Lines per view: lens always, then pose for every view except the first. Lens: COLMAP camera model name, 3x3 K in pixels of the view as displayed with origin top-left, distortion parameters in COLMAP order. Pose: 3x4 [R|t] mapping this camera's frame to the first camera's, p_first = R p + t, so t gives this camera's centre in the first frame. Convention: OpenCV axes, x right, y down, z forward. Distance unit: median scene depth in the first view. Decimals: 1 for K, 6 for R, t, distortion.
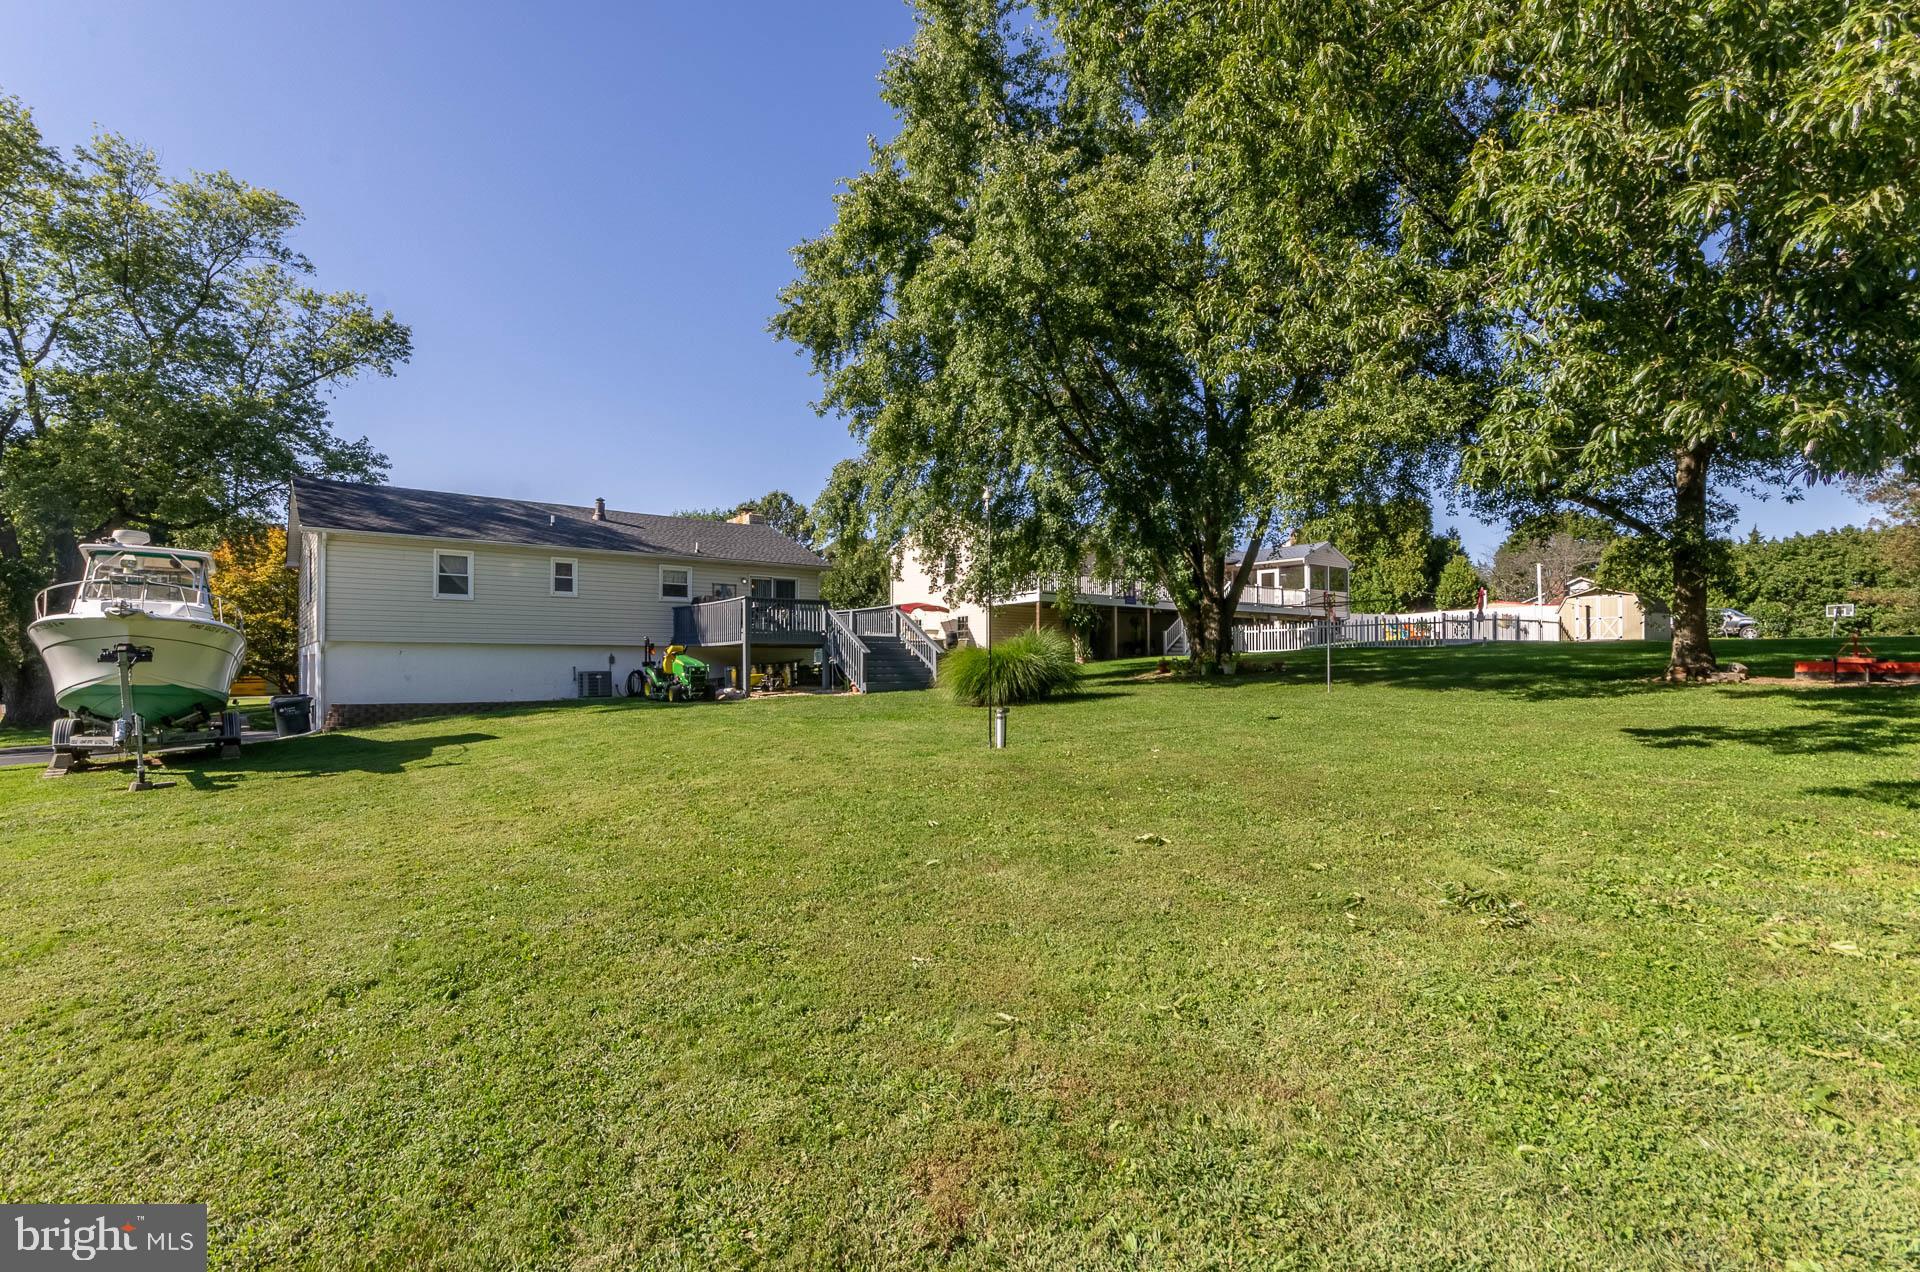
lens RADIAL K [[859.0, 0, 915.8], [0, 859.0, 624.3], [0, 0, 1]] dist [0.007850, 0.000122]
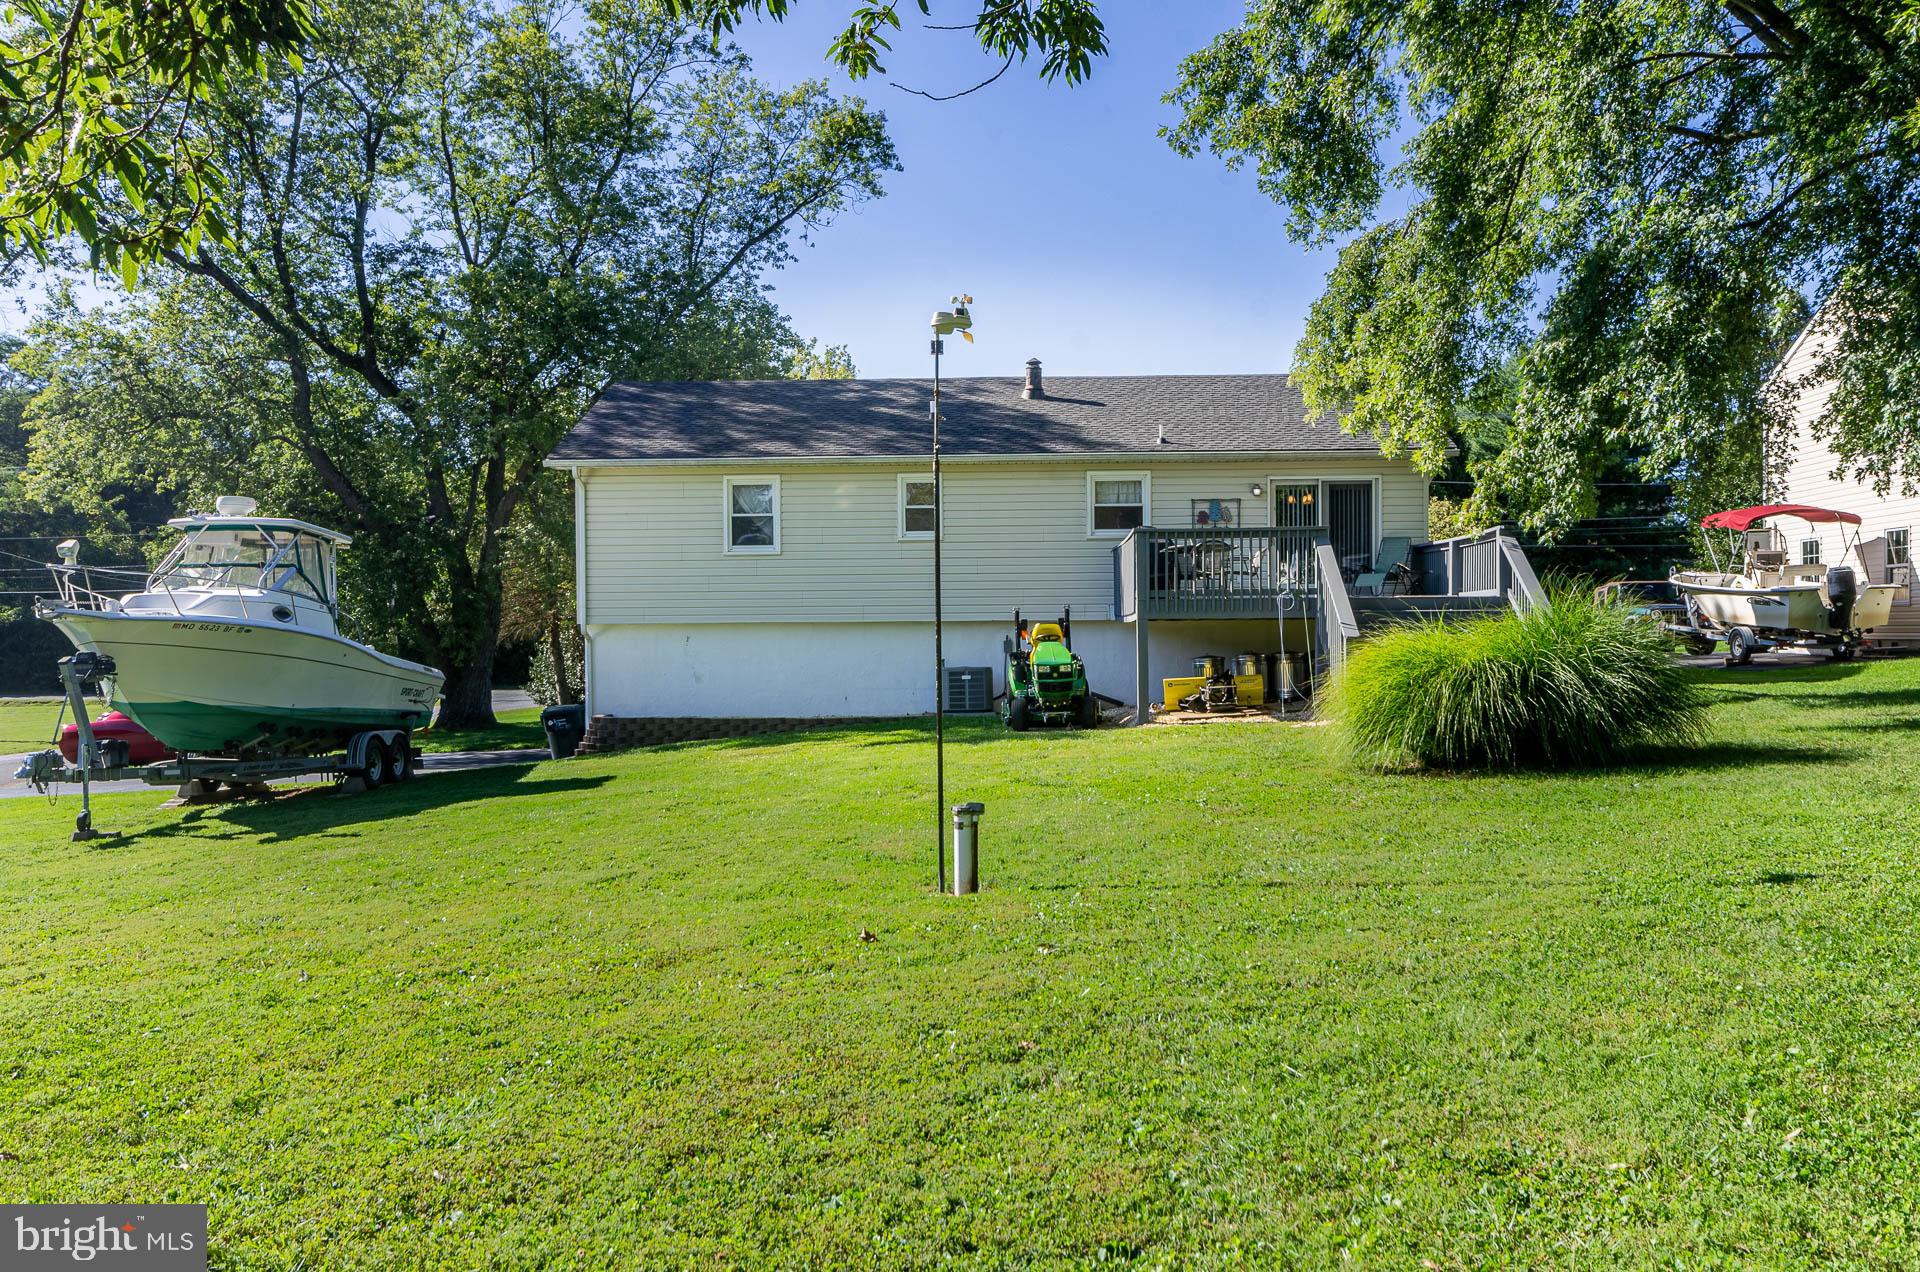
lens RADIAL K [[1559.2, 0, 960.0], [0, 1559.2, 636.0], [0, 0, 1]] dist [-0.004741, -0.000681]
pose [[0.786909, -0.003563, -0.617059, 0.235374], [0.036396, 0.998510, 0.040649, -0.007993], [0.615995, -0.054445, 0.785867, 0.155709]]
